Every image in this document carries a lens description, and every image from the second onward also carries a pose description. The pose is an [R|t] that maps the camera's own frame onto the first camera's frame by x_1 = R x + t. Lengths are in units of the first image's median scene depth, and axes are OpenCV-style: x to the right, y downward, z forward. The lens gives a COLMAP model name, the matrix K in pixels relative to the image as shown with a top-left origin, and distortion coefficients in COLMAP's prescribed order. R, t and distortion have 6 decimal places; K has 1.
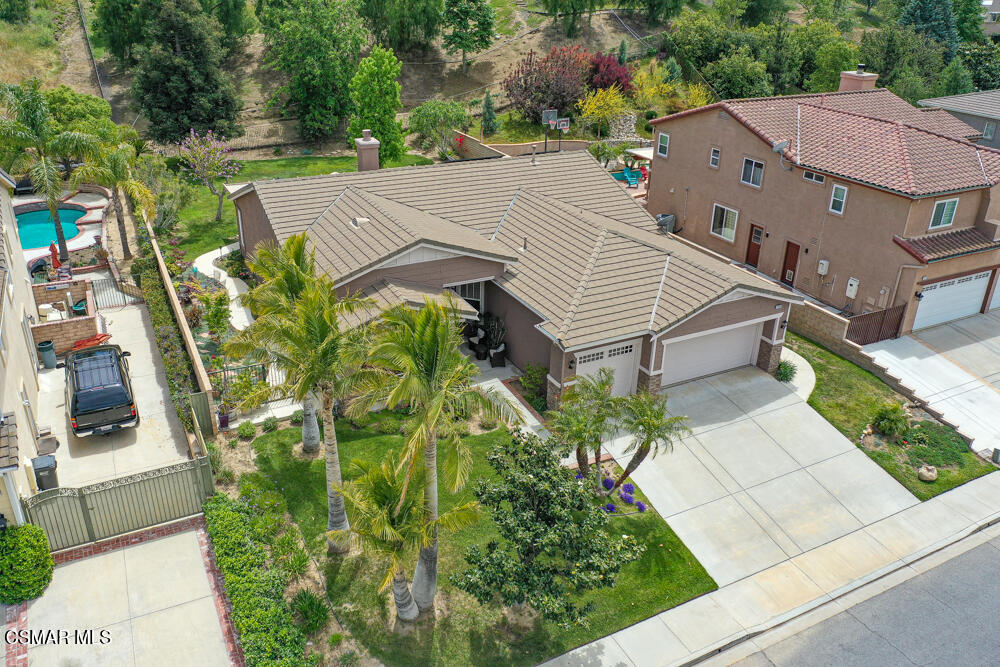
lens RADIAL K [[783.9, 0, 500.0], [0, 783.9, 333.5], [0, 0, 1]] dist [-0.000856, 0.001241]
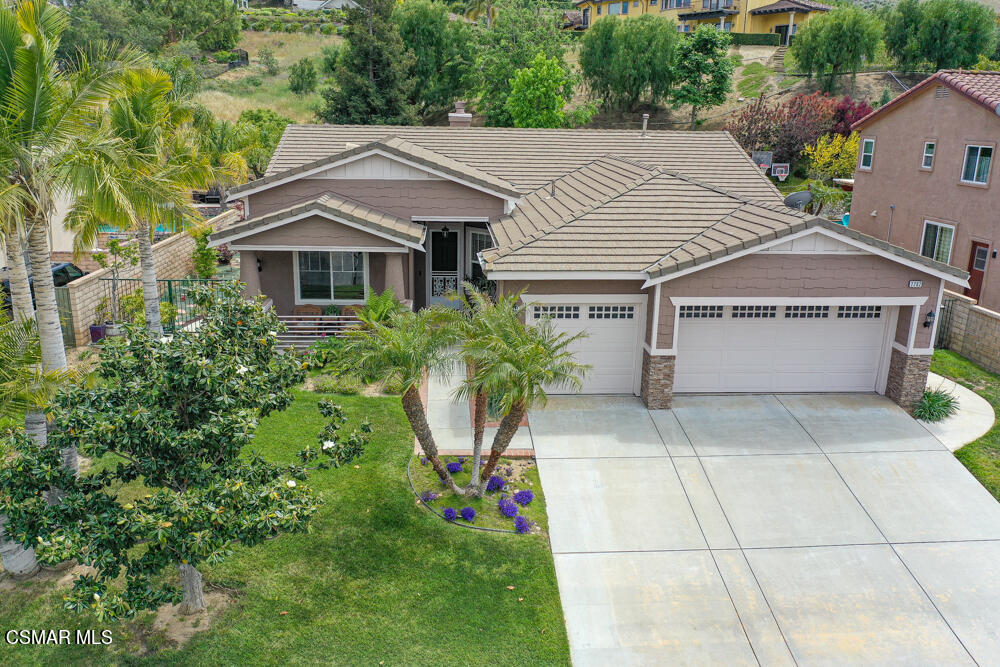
lens RADIAL K [[783.9, 0, 500.0], [0, 783.9, 333.5], [0, 0, 1]] dist [-0.000856, 0.001241]
pose [[0.916996, 0.103516, -0.385230, 0.295605], [-0.169329, 0.975427, -0.140959, 0.134397], [0.361172, 0.194490, 0.911991, 0.357219]]
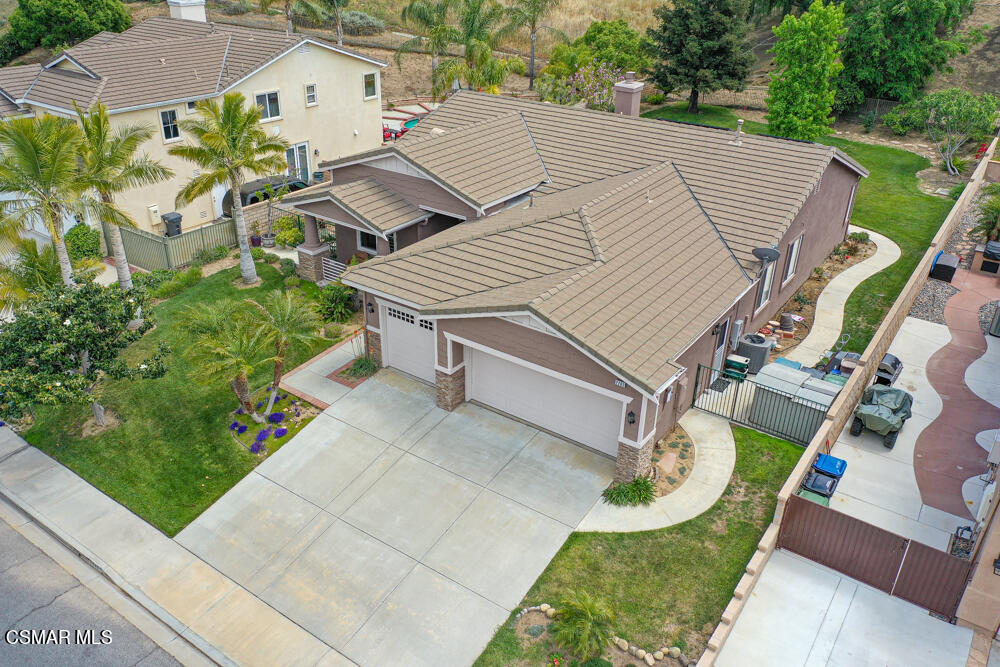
lens RADIAL K [[783.9, 0, 500.0], [0, 783.9, 333.5], [0, 0, 1]] dist [-0.000856, 0.001241]
pose [[0.457409, 0.400266, -0.794081, 0.787043], [-0.388742, 0.893130, 0.226268, -0.173489], [0.799785, 0.205196, 0.564126, 0.545534]]
